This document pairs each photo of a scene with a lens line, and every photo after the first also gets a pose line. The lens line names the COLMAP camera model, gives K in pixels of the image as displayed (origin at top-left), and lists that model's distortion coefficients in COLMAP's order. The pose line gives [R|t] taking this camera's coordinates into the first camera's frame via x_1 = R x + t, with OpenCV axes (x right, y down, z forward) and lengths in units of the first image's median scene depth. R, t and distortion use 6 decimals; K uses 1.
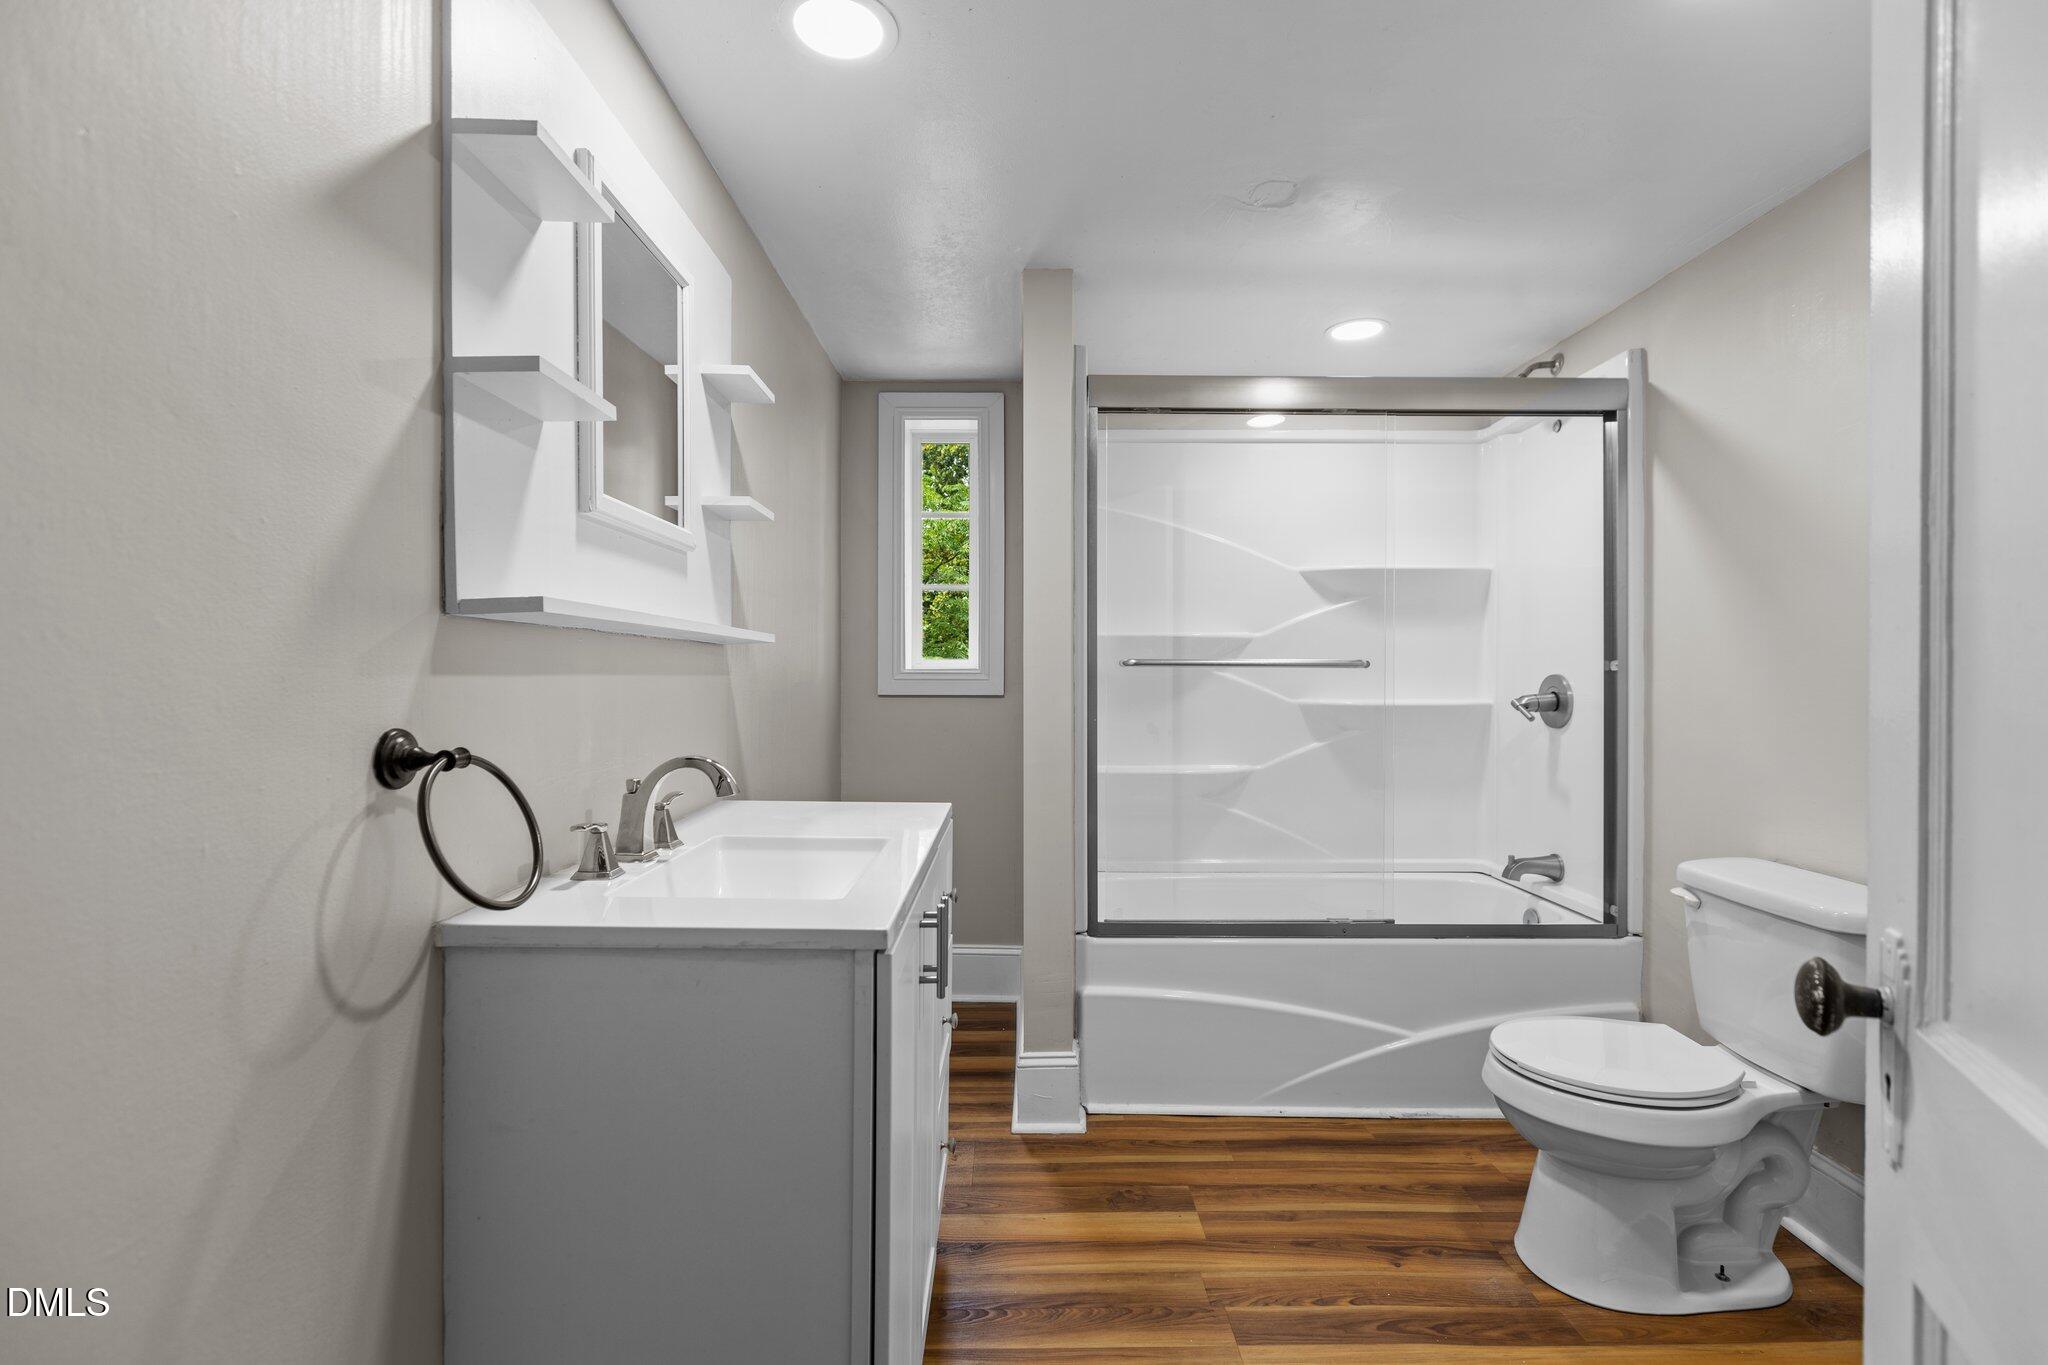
lens RADIAL K [[912.0, 0, 1033.6], [0, 912.0, 678.5], [0, 0, 1]] dist [0.012330, -0.007315]
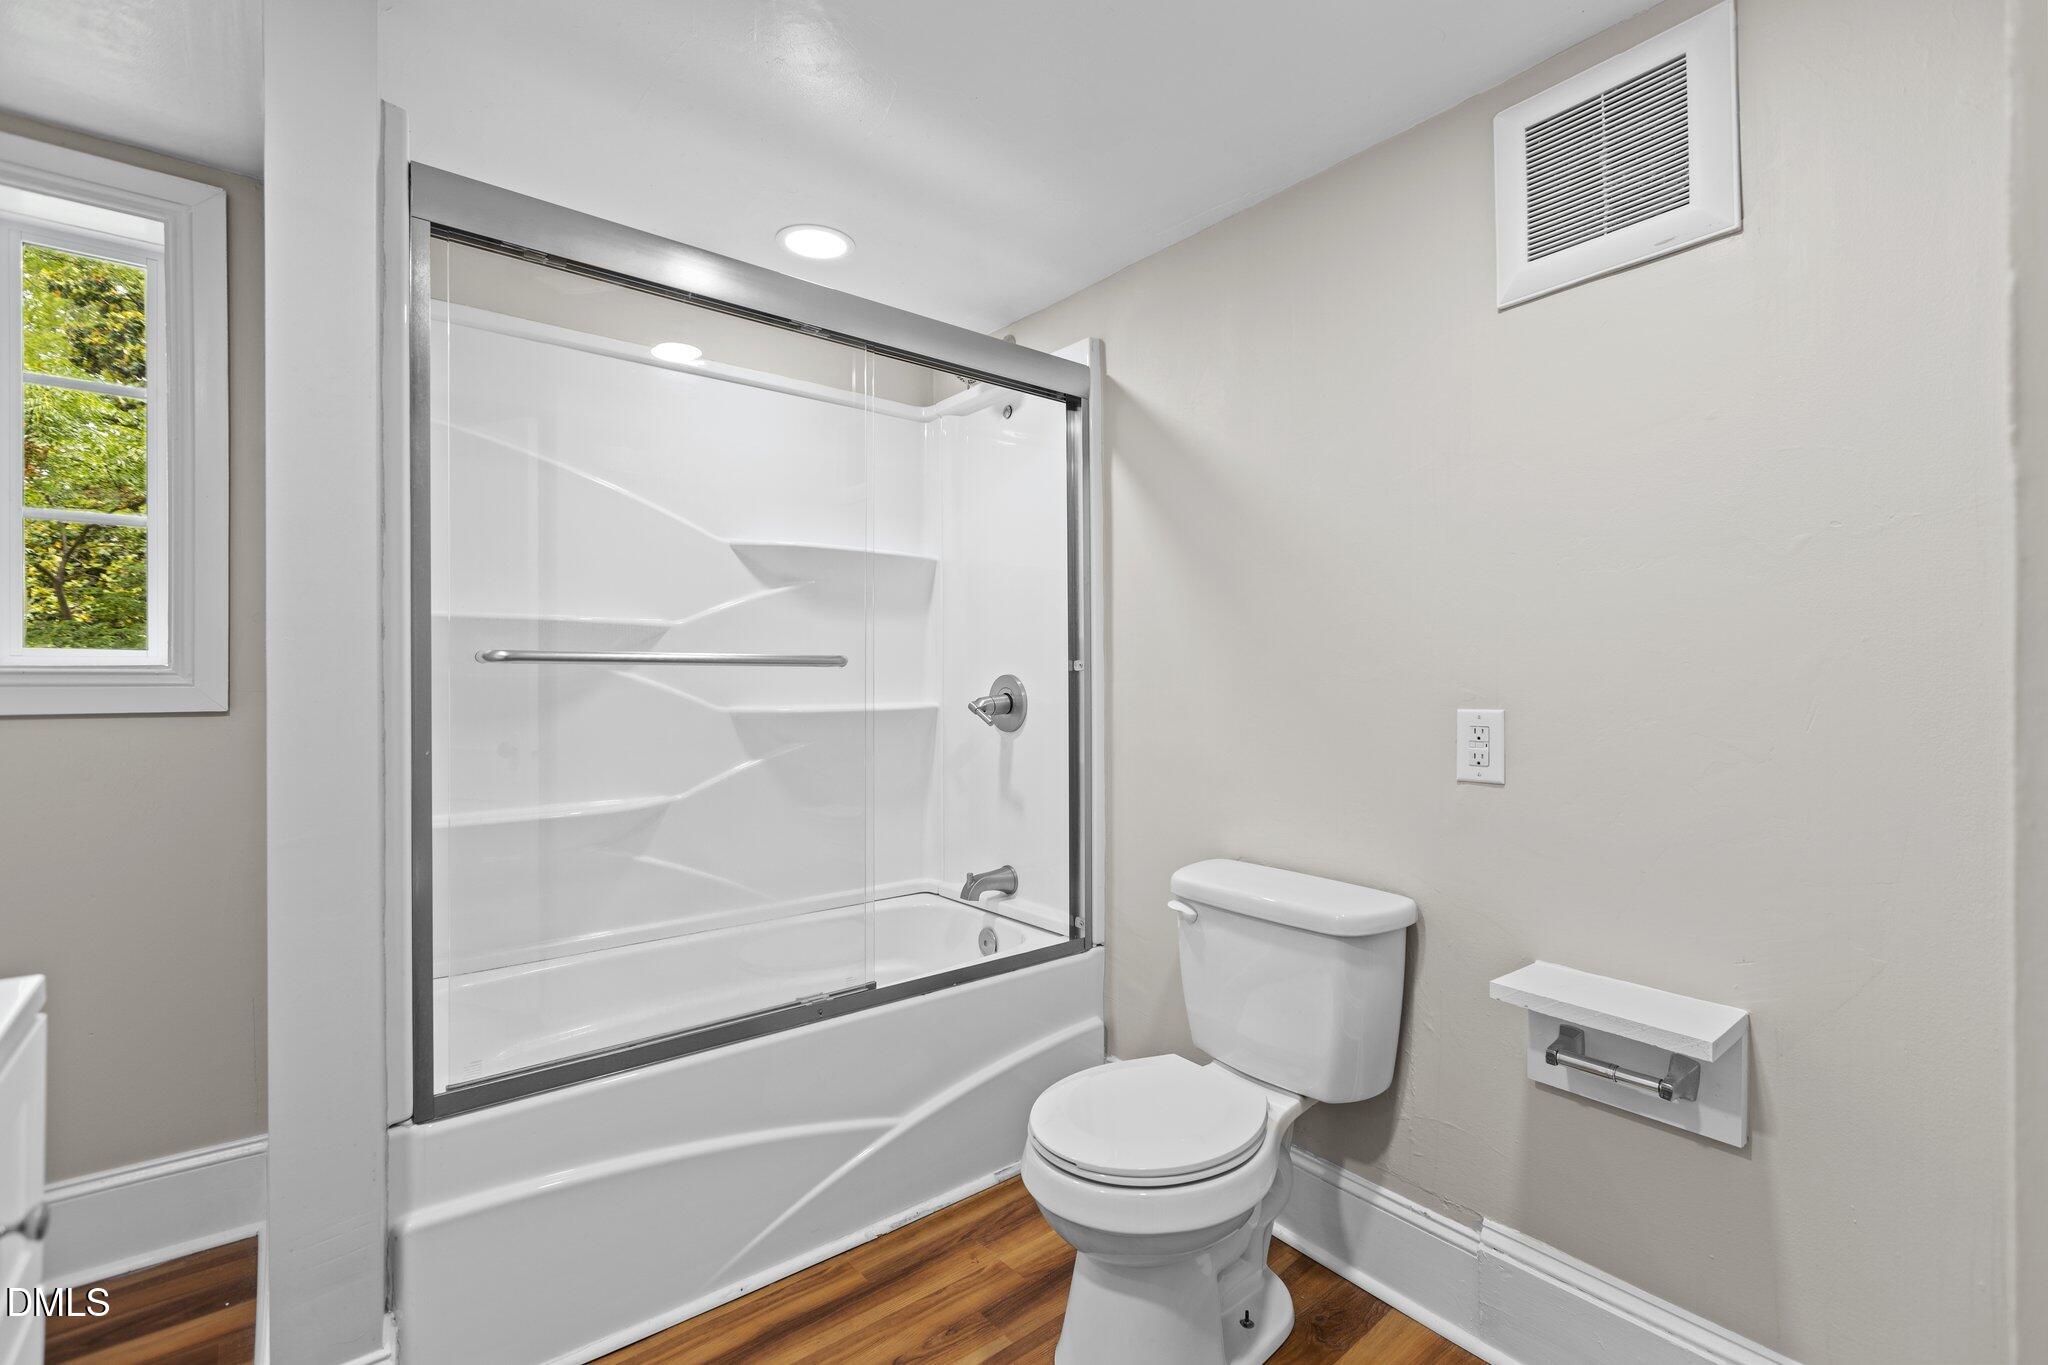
lens RADIAL K [[912.0, 0, 1033.6], [0, 912.0, 678.5], [0, 0, 1]] dist [0.012330, -0.007315]
pose [[0.777444, -0.002204, 0.628949, -0.000255], [0.001896, 0.999998, 0.001161, -0.001943], [-0.628950, 0.000290, 0.777446, 0.287018]]
